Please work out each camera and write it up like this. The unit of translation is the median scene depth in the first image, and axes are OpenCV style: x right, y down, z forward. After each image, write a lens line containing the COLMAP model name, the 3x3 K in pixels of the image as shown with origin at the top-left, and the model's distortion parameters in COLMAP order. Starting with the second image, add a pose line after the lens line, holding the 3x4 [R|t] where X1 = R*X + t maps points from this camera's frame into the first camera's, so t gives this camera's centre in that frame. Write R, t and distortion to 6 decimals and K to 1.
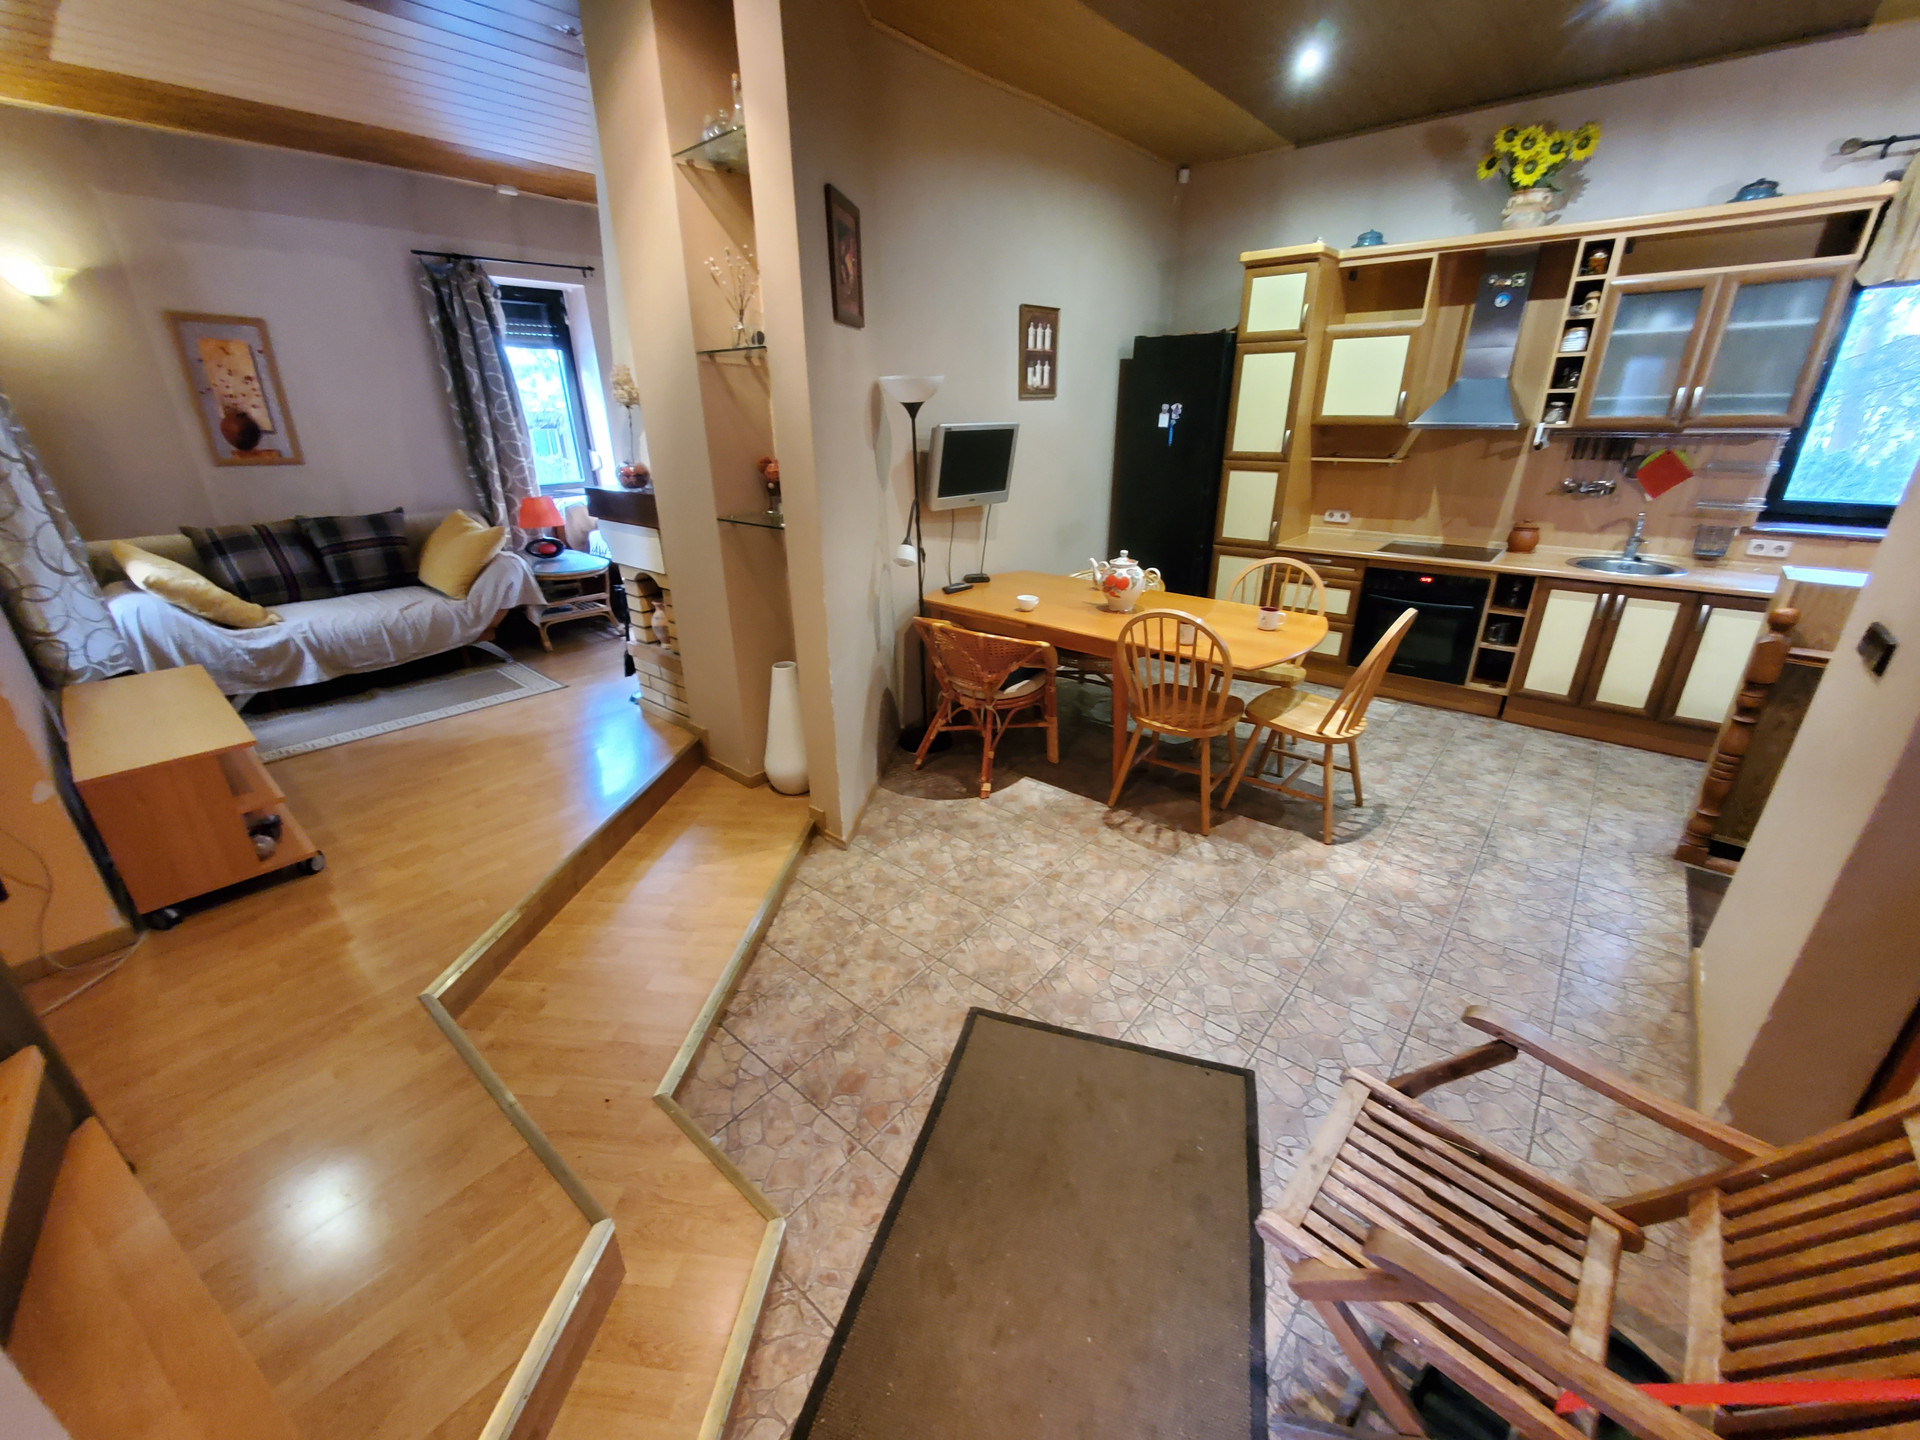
lens RADIAL K [[761.5, 0, 960.2], [0, 761.5, 715.2], [0, 0, 1]] dist [-0.002351, -0.000244]
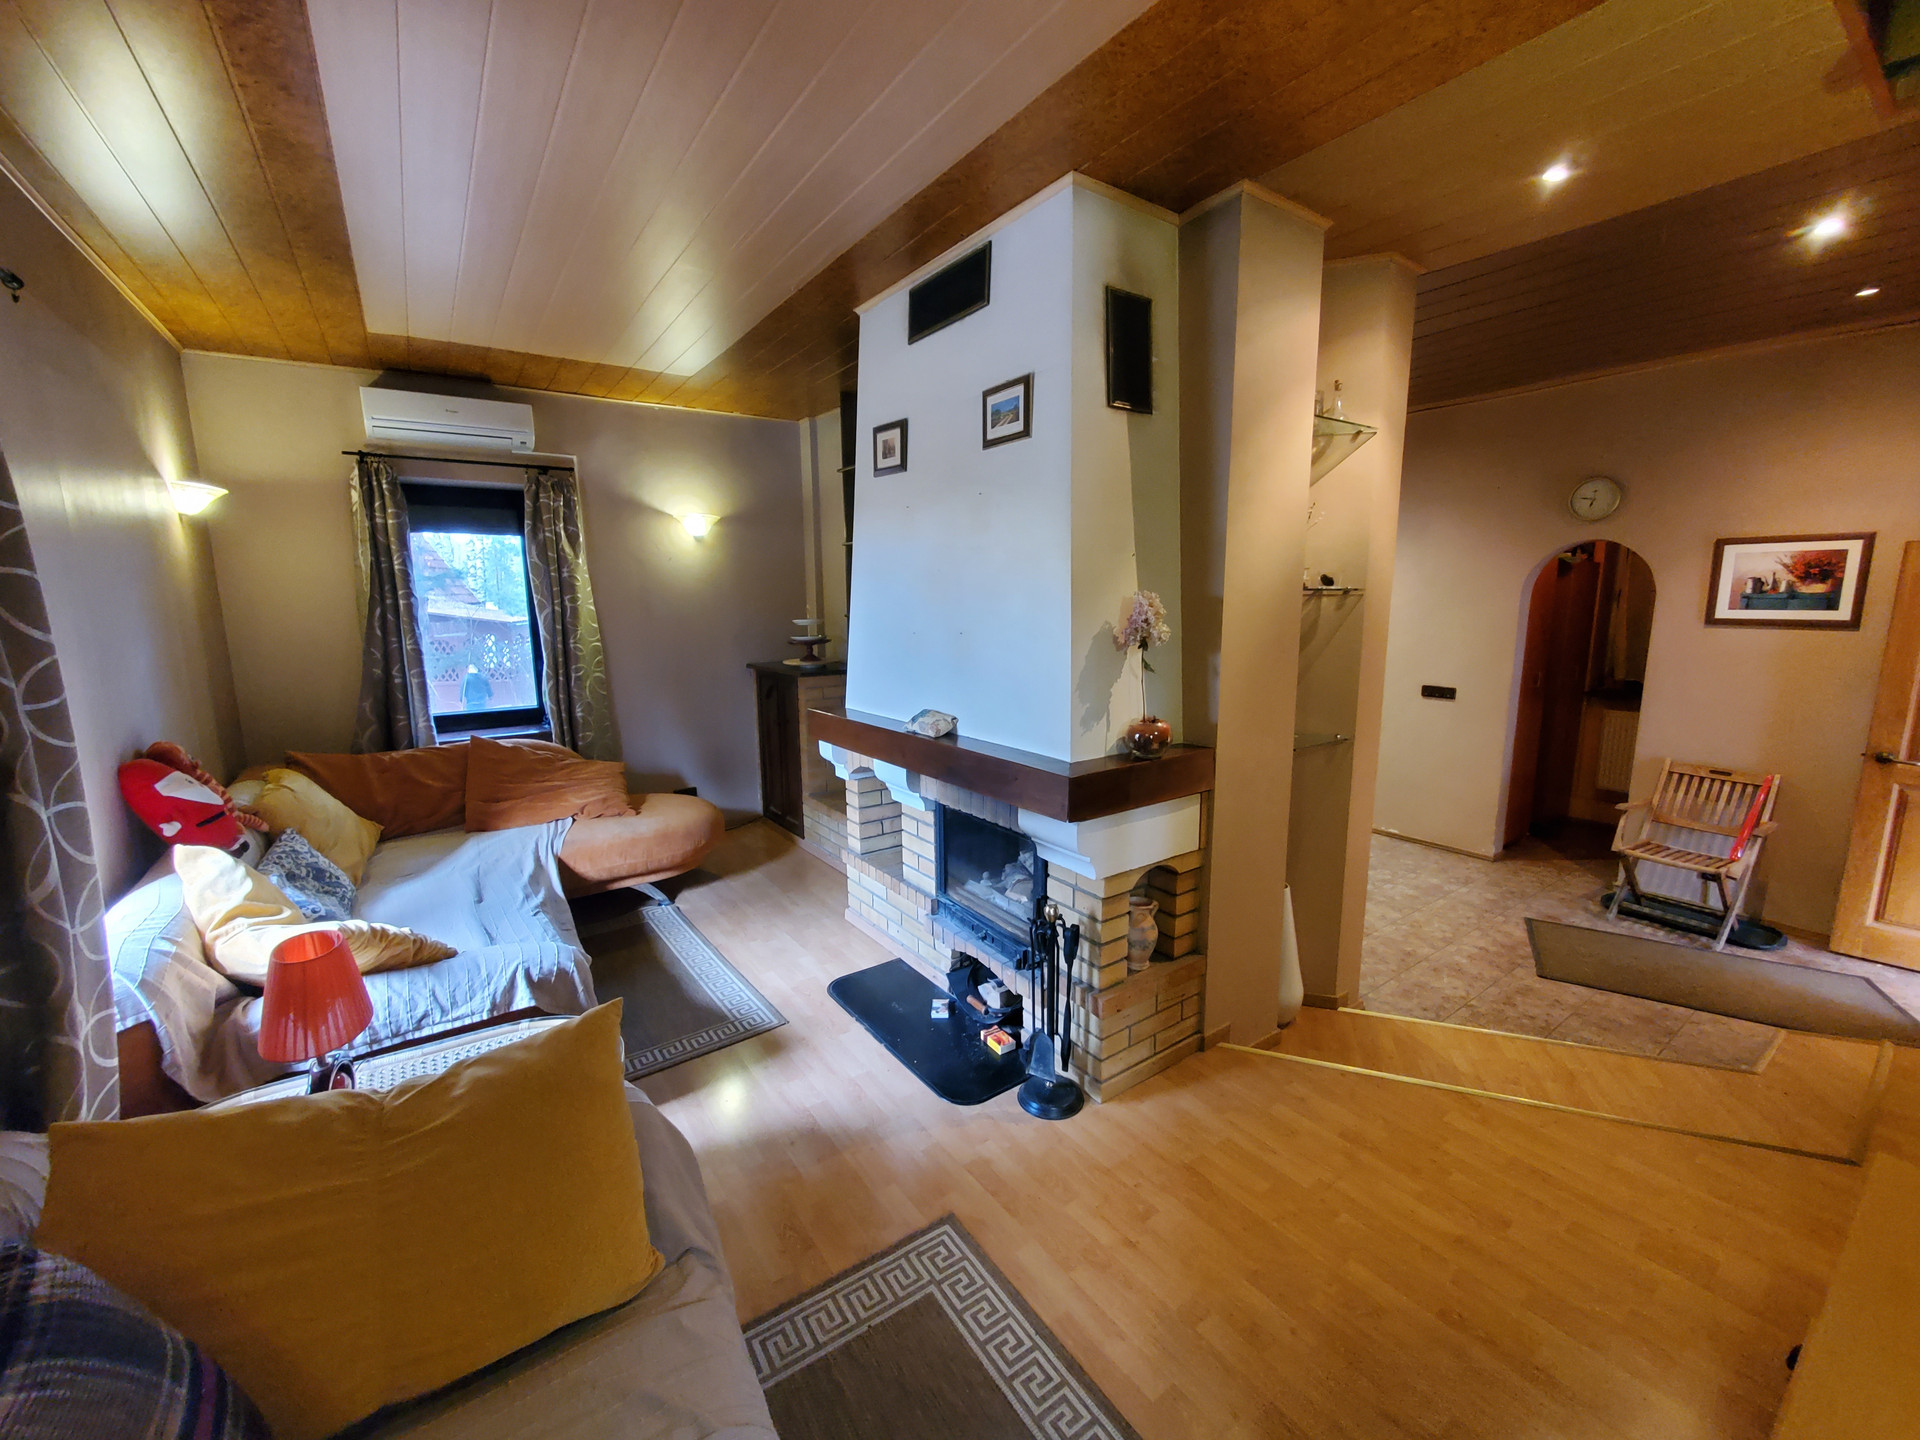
lens RADIAL K [[765.8, 0, 960.0], [0, 765.8, 720.0], [0, 0, 1]] dist [-0.002333, -0.000313]
pose [[0.248340, -0.148694, 0.957192, -0.935152], [0.370941, 0.927424, 0.047831, -0.346252], [-0.894835, 0.343183, 0.285473, 0.770570]]
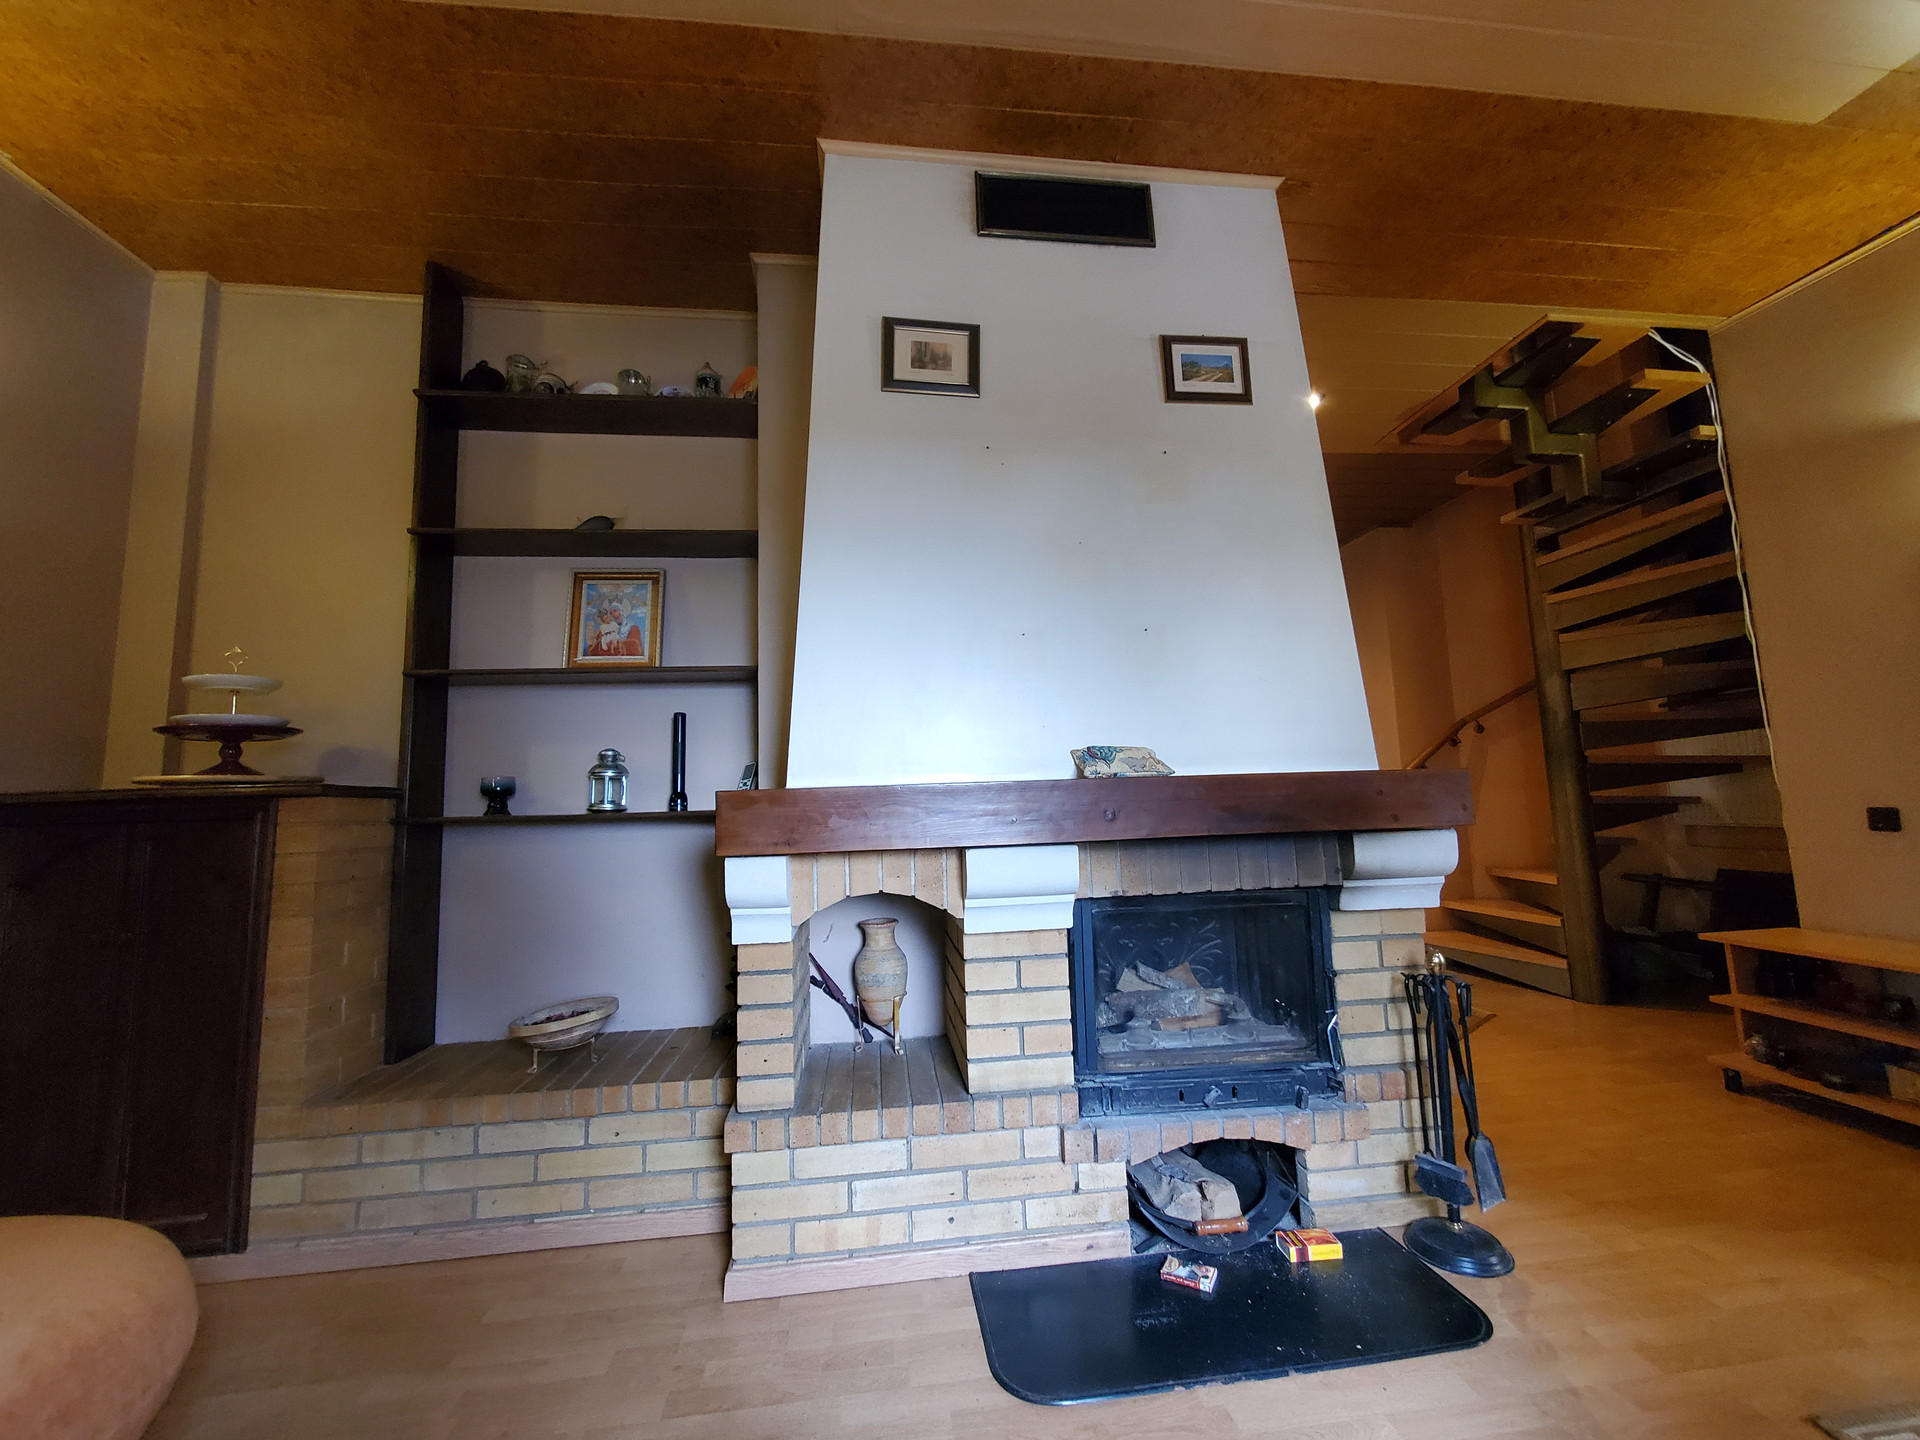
lens RADIAL K [[765.8, 0, 960.0], [0, 765.8, 720.0], [0, 0, 1]] dist [-0.002333, -0.000313]
pose [[-0.731669, 0.113313, 0.672176, -0.510559], [0.293363, 0.942440, 0.160455, -0.438807], [-0.615304, 0.314591, -0.722795, 1.351149]]
